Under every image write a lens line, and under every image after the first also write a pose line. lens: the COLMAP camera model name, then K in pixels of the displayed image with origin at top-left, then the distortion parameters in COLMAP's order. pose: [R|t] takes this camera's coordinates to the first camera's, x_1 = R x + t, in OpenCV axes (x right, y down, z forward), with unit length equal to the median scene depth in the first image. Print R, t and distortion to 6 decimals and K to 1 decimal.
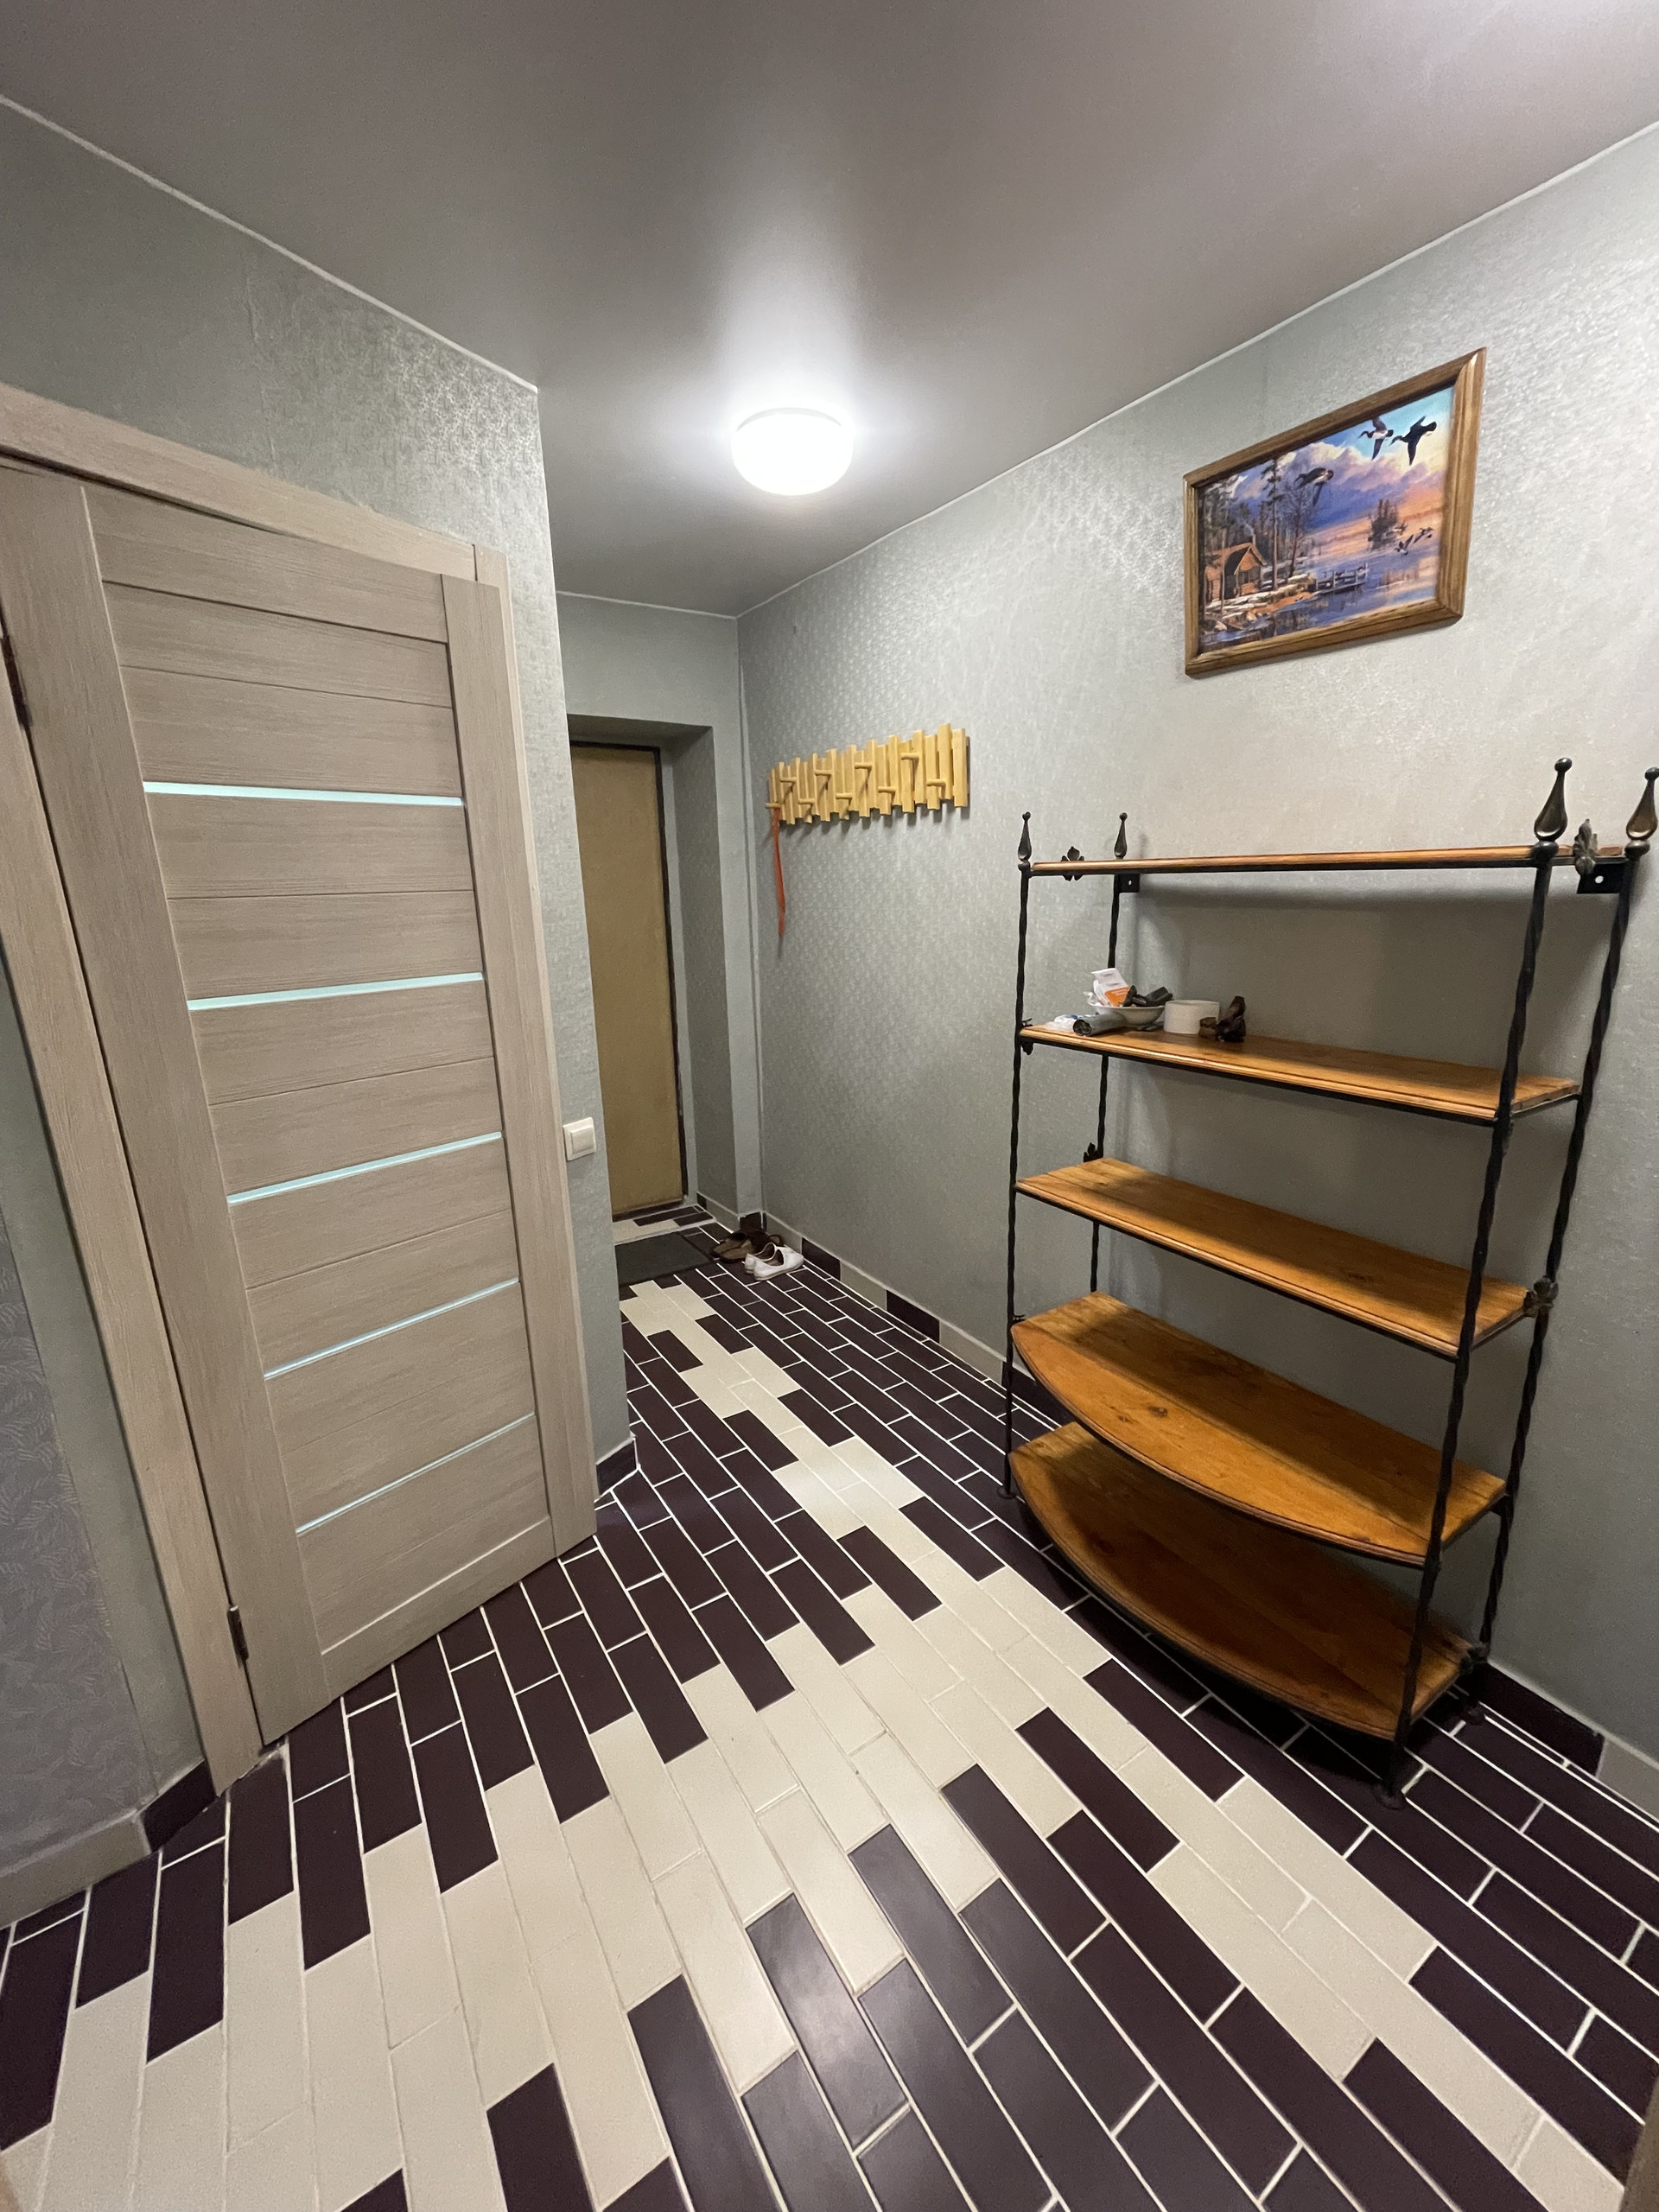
lens RADIAL K [[892.9, 0, 836.6], [0, 892.9, 1104.1], [0, 0, 1]] dist [0.001703, 0.000648]
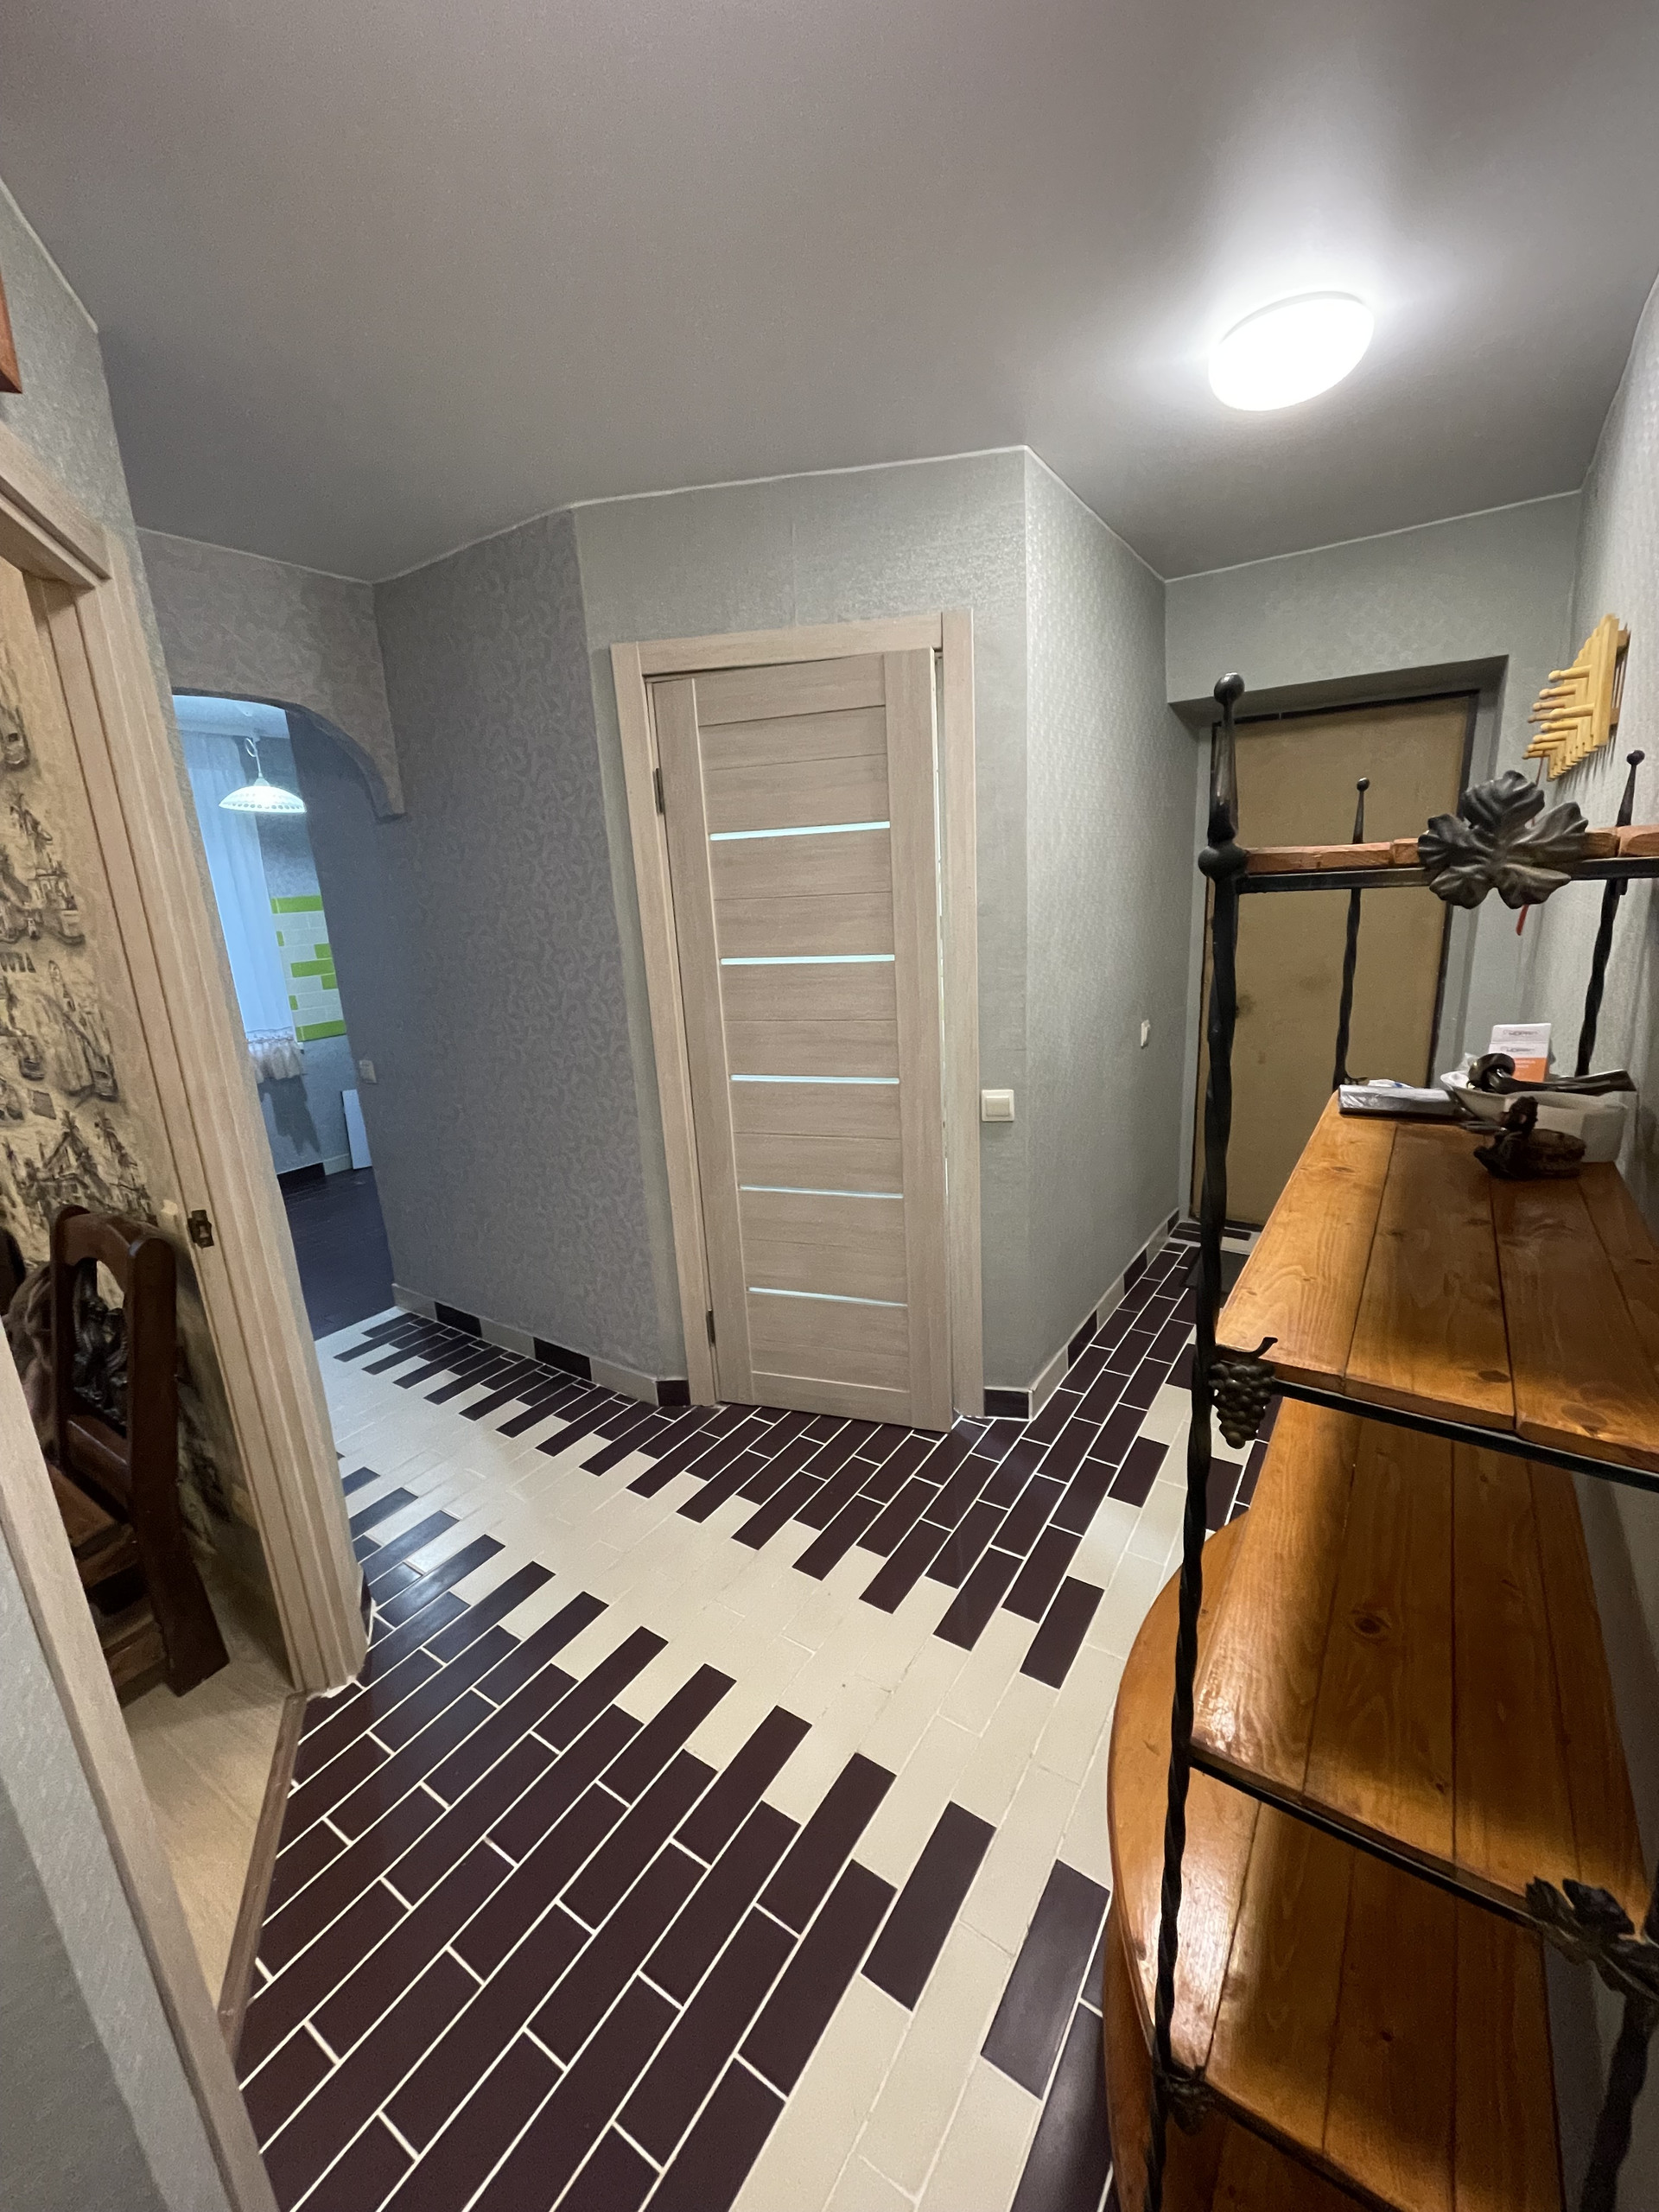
lens RADIAL K [[894.1, 0, 841.8], [0, 894.1, 1104.3], [0, 0, 1]] dist [-0.002053, 0.000196]
pose [[0.394681, 0.218973, -0.892344, 0.812619], [-0.184536, 0.970289, 0.156480, -0.129294], [0.900096, 0.102910, 0.423363, 0.419306]]
